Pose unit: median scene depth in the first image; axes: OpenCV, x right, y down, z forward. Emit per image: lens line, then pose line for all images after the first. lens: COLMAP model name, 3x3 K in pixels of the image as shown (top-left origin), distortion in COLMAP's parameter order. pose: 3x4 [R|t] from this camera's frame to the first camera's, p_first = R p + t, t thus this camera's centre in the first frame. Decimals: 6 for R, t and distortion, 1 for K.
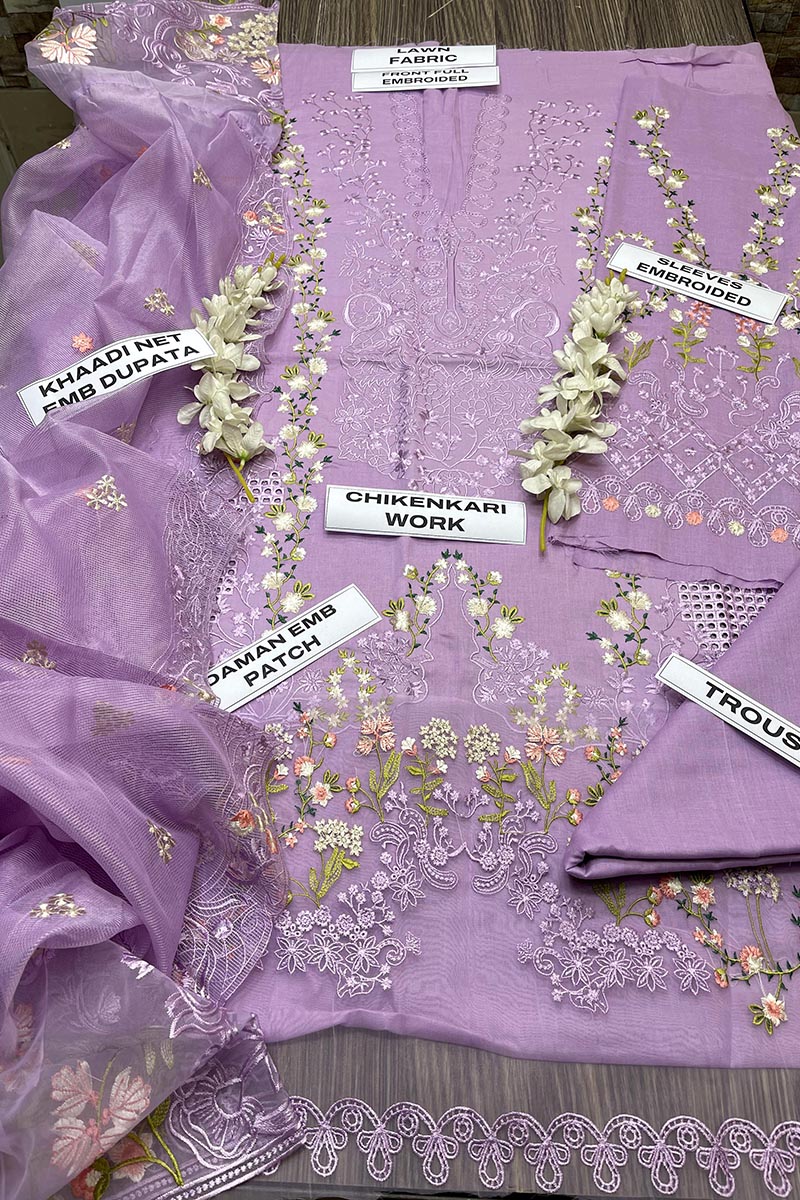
lens RADIAL K [[983.8, 0, 381.7], [0, 983.8, 599.3], [0, 0, 1]] dist [0.065802, -0.132000]
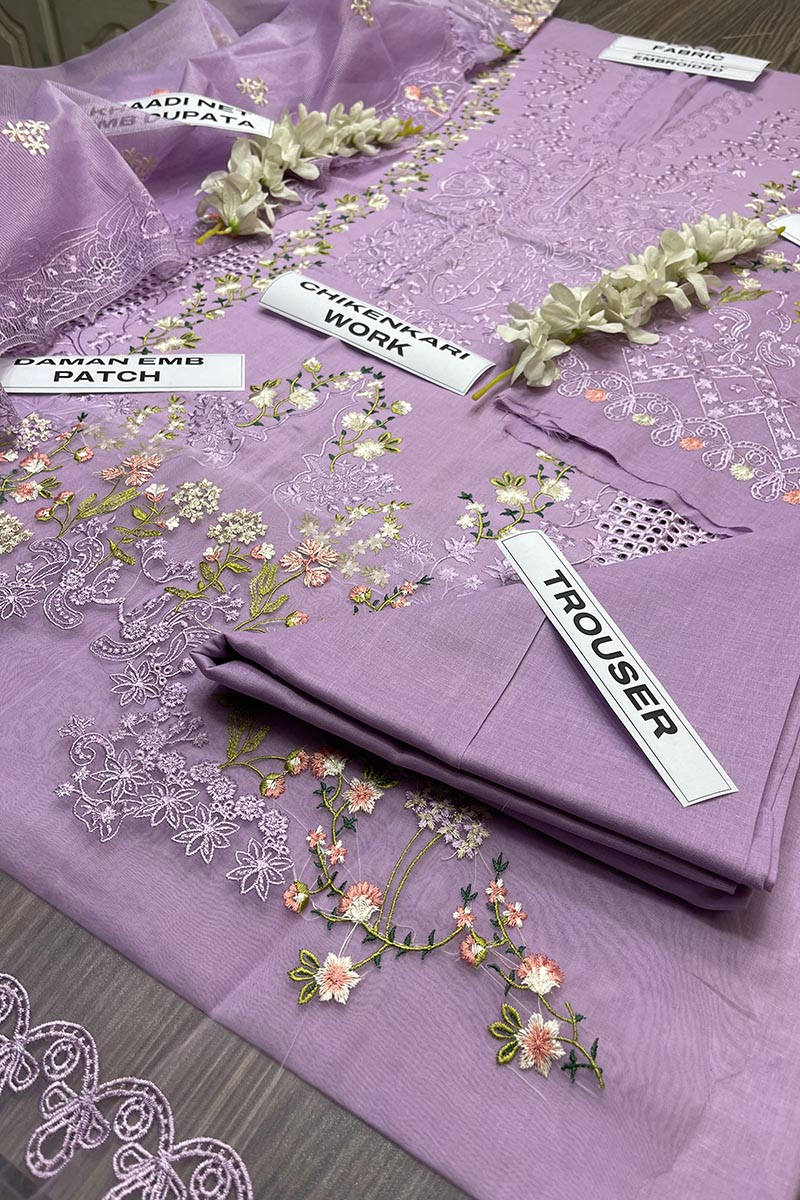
lens RADIAL K [[983.8, 0, 381.7], [0, 983.8, 599.3], [0, 0, 1]] dist [0.065802, -0.132000]
pose [[0.862677, 0.385977, -0.326818, 0.433122], [-0.450336, 0.880334, -0.149030, 0.243933], [0.230187, 0.275743, 0.933263, 0.339183]]
